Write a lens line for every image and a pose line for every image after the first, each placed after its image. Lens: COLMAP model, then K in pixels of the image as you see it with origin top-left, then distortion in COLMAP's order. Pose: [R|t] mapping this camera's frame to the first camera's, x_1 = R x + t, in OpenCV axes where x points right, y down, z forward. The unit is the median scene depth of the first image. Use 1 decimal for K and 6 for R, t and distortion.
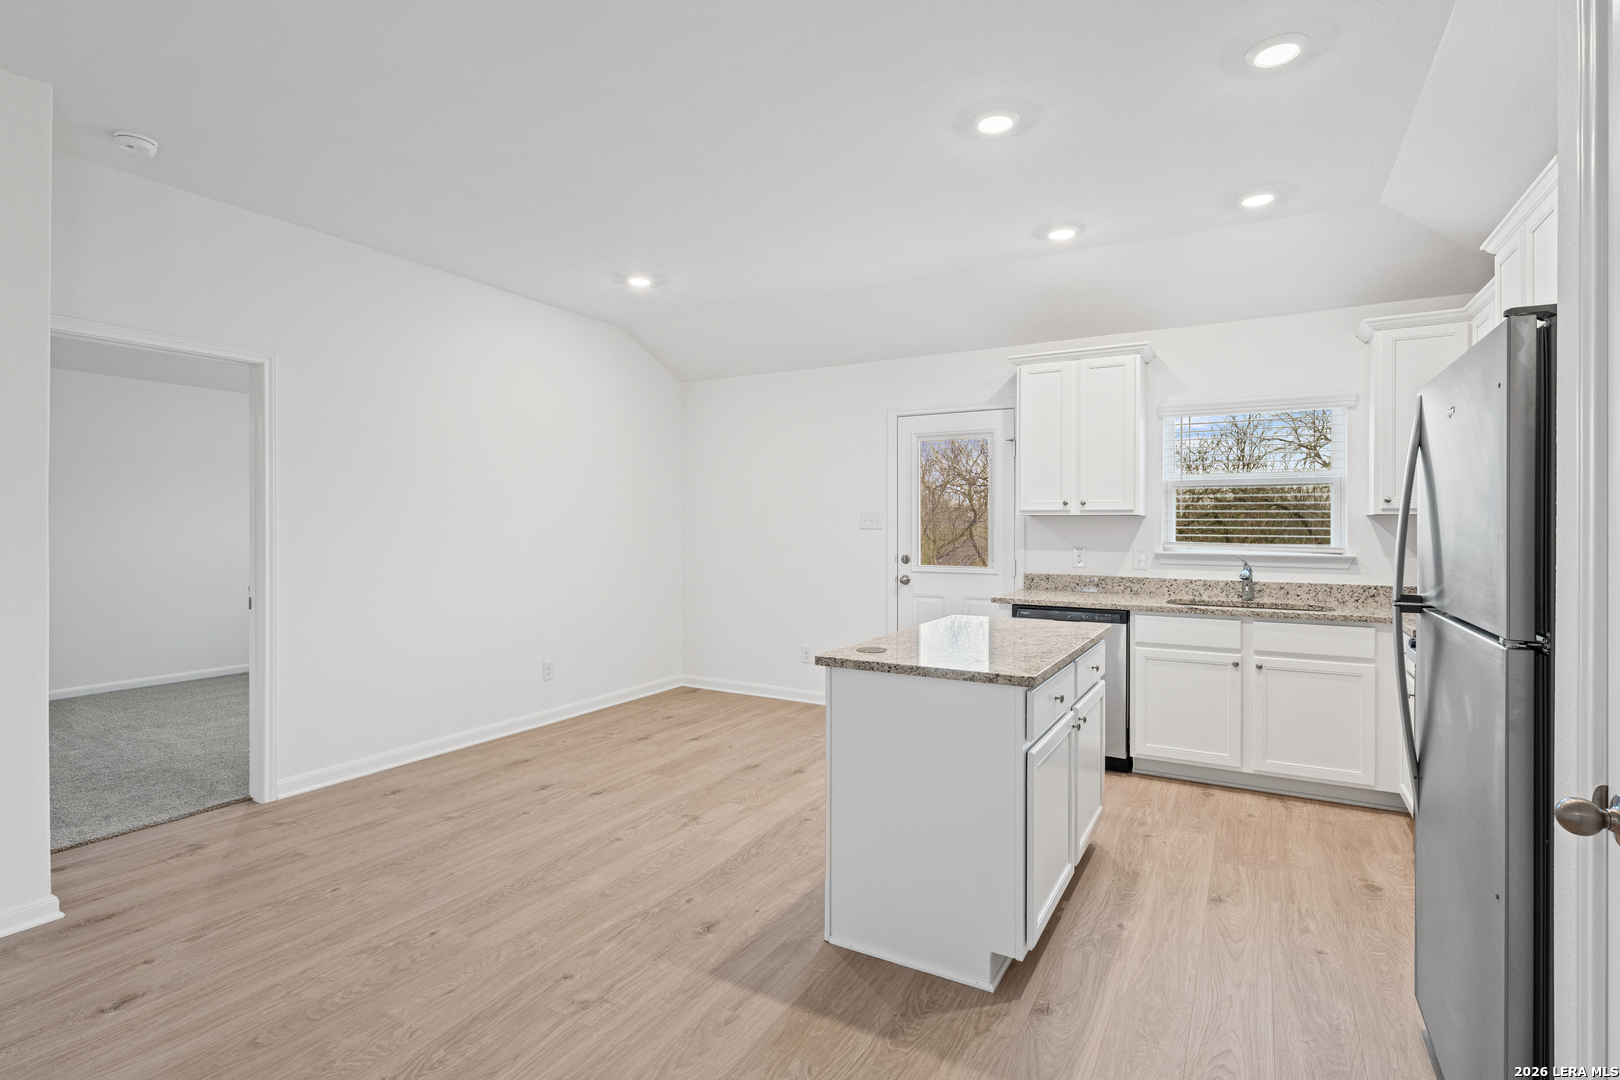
lens RADIAL K [[779.8, 0, 814.5], [0, 779.8, 525.2], [0, 0, 1]] dist [-0.001104, -0.000271]
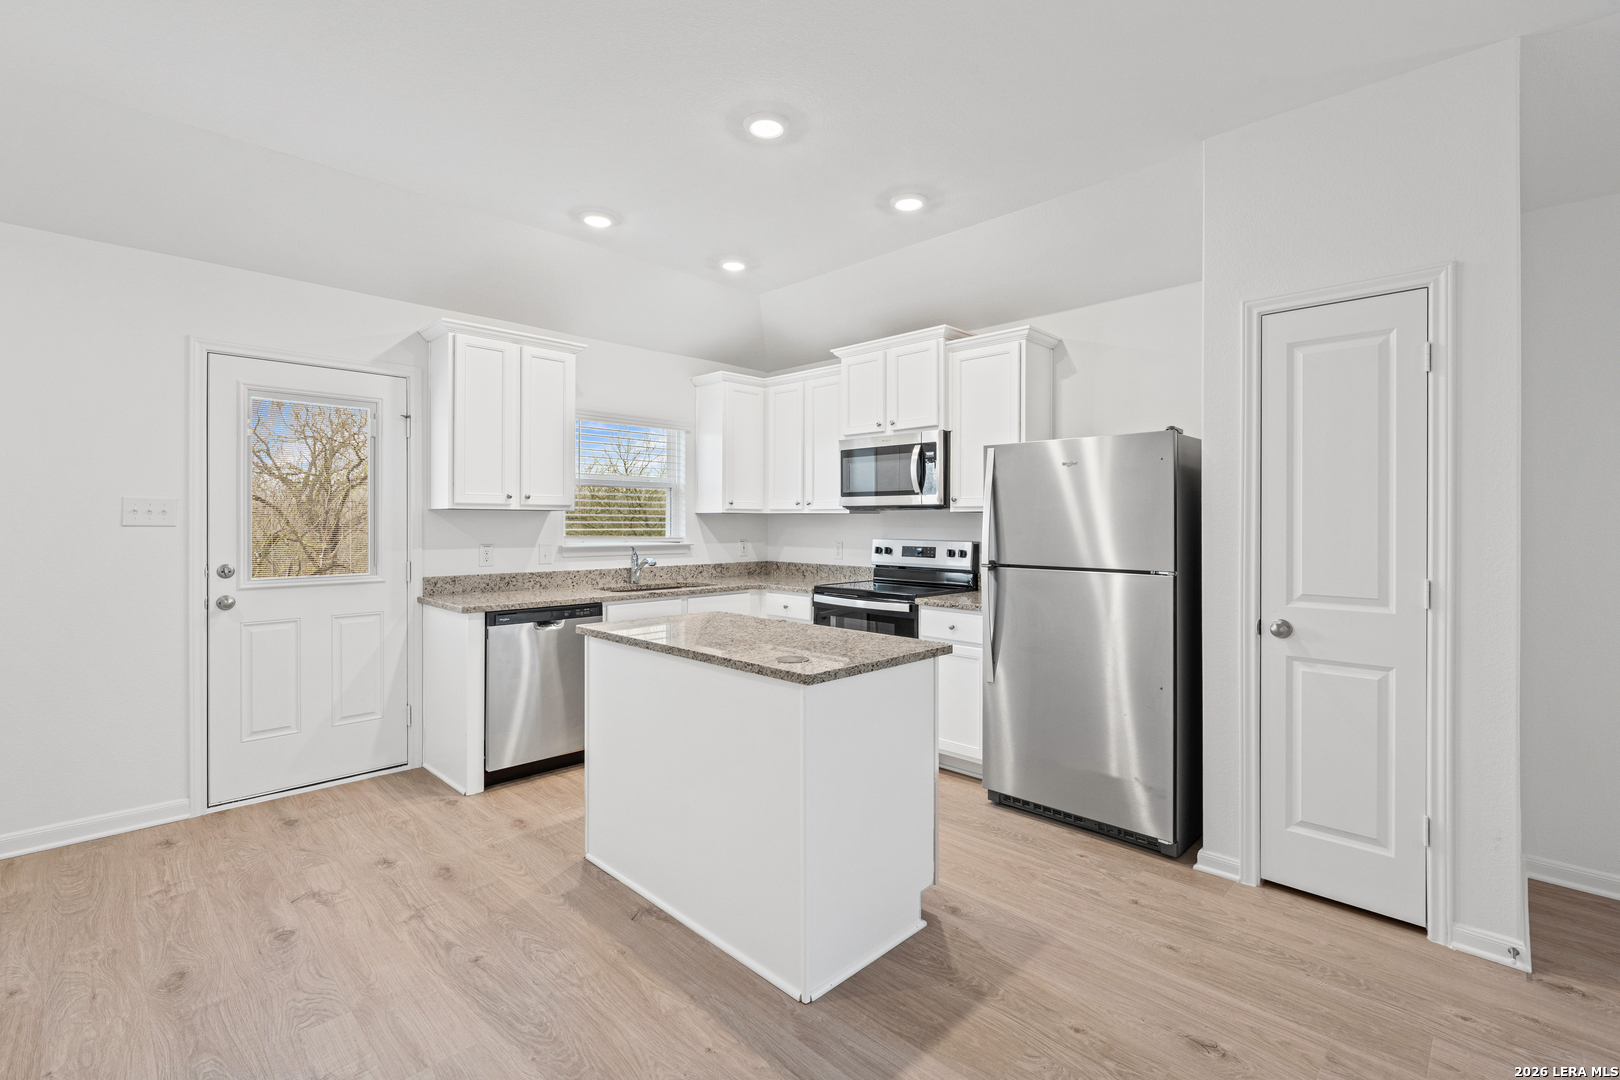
lens RADIAL K [[725.4, 0, 816.1], [0, 725.4, 518.9], [0, 0, 1]] dist [-0.001001, -0.000032]
pose [[0.253614, 0.002441, 0.967303, -0.448687], [-0.001529, 0.999997, -0.002123, -0.000211], [-0.967304, -0.000941, 0.253616, 0.465664]]
